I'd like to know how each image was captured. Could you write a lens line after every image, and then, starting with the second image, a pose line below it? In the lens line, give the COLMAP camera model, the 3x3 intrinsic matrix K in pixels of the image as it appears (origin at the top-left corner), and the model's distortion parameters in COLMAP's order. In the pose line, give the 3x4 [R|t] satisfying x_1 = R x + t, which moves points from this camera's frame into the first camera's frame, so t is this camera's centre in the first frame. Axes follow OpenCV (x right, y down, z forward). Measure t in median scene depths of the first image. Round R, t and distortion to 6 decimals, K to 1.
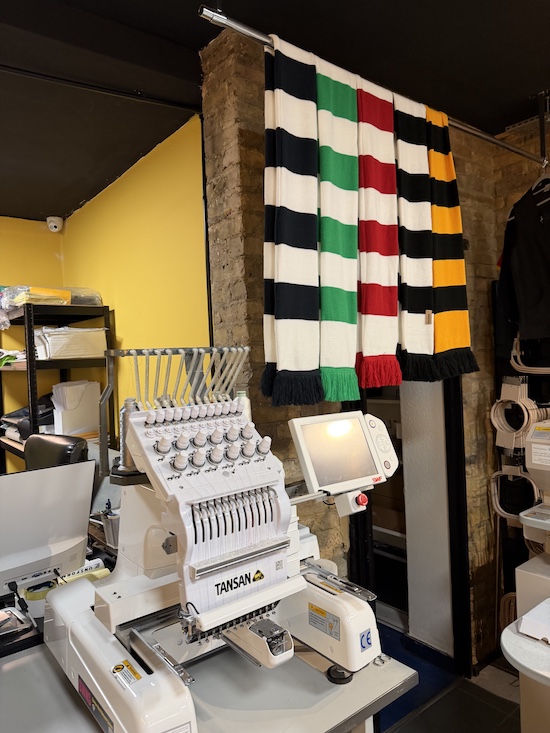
lens RADIAL K [[517.6, 0, 275.0], [0, 517.6, 366.5], [0, 0, 1]] dist [-0.000307, -0.003251]
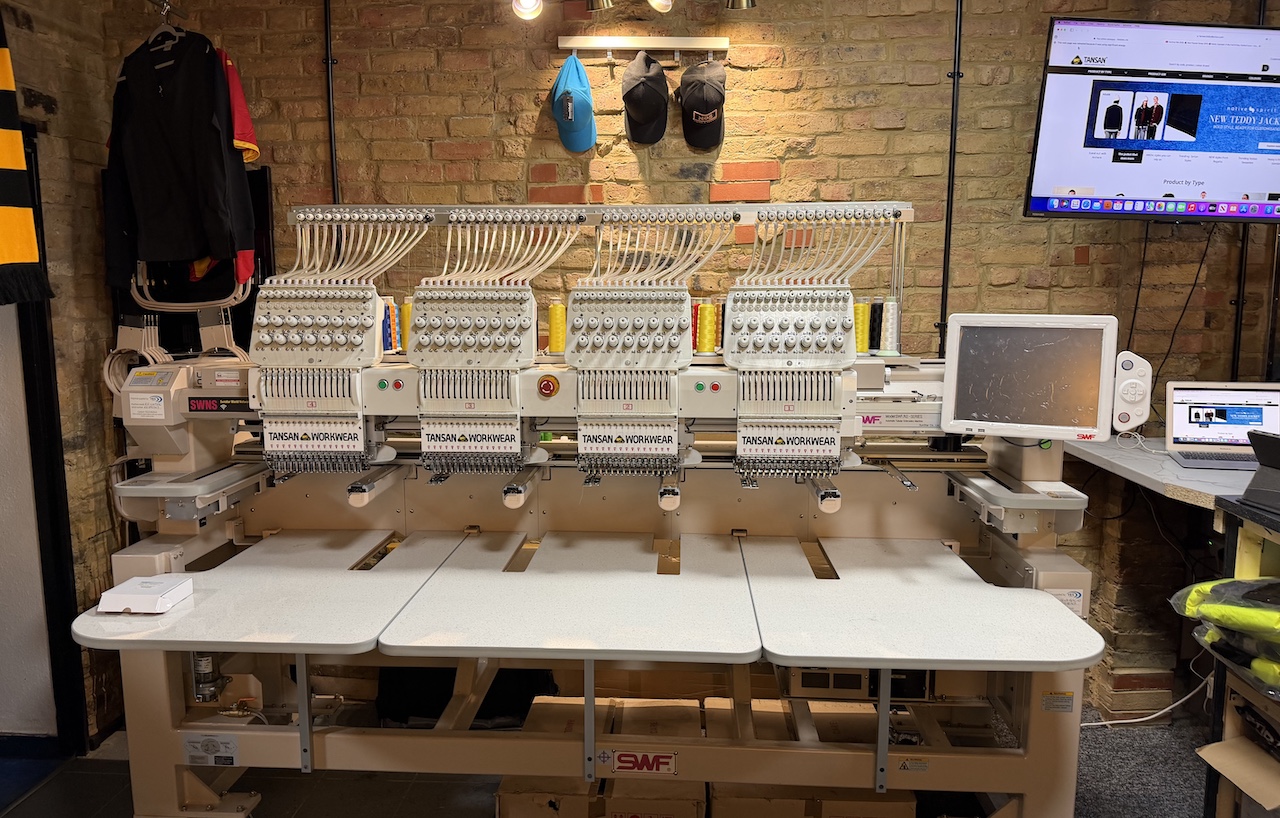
lens RADIAL K [[849.3, 0, 606.7], [0, 849.3, 411.0], [0, 0, 1]] dist [0.097613, -0.112368]
pose [[0.656994, -0.065467, 0.751048, -0.002710], [-0.010220, 0.995357, 0.095703, 0.027700], [-0.753826, -0.070552, 0.653275, -0.226425]]
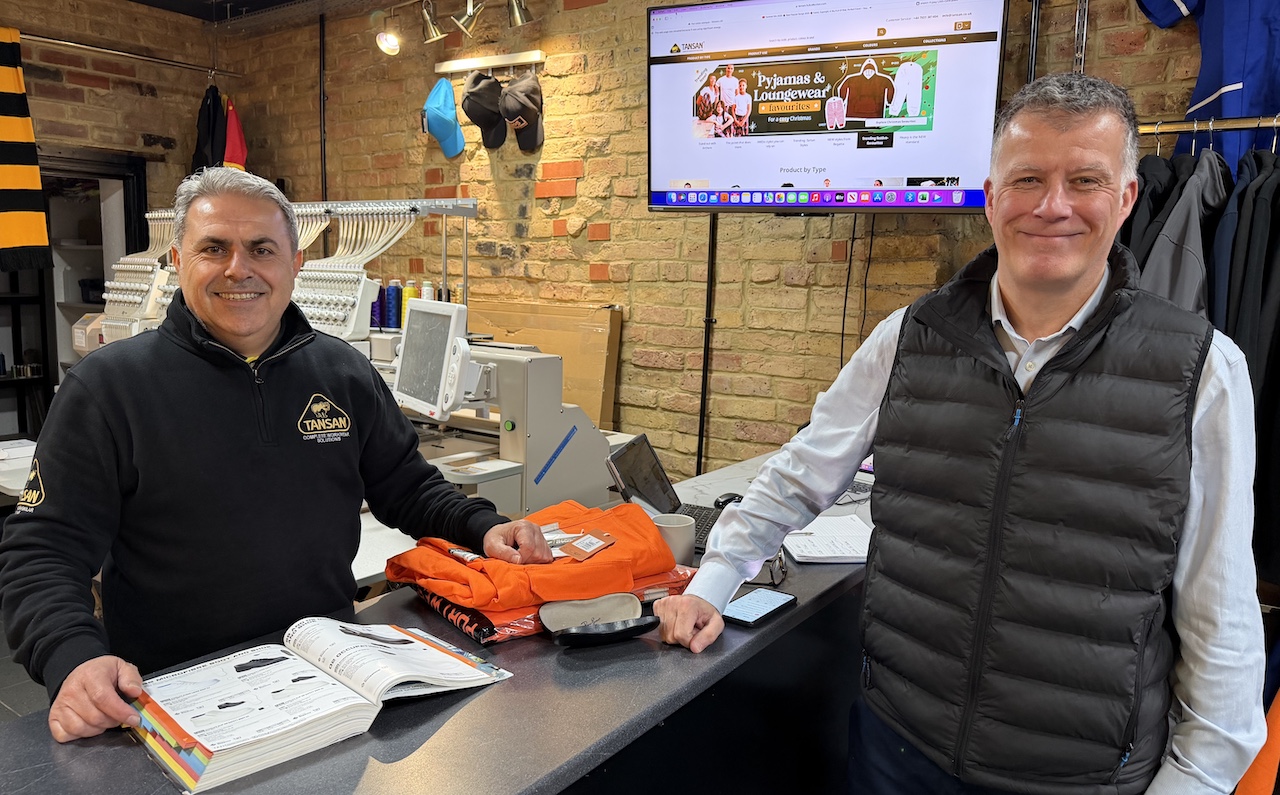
lens RADIAL K [[856.2, 0, 688.0], [0, 856.2, 395.7], [0, 0, 1]] dist [0.143539, -0.178723]
pose [[0.953563, 0.031046, 0.299588, 0.818230], [-0.063697, 0.992962, 0.099842, 0.005457], [-0.294380, -0.114288, 0.948830, -0.897083]]
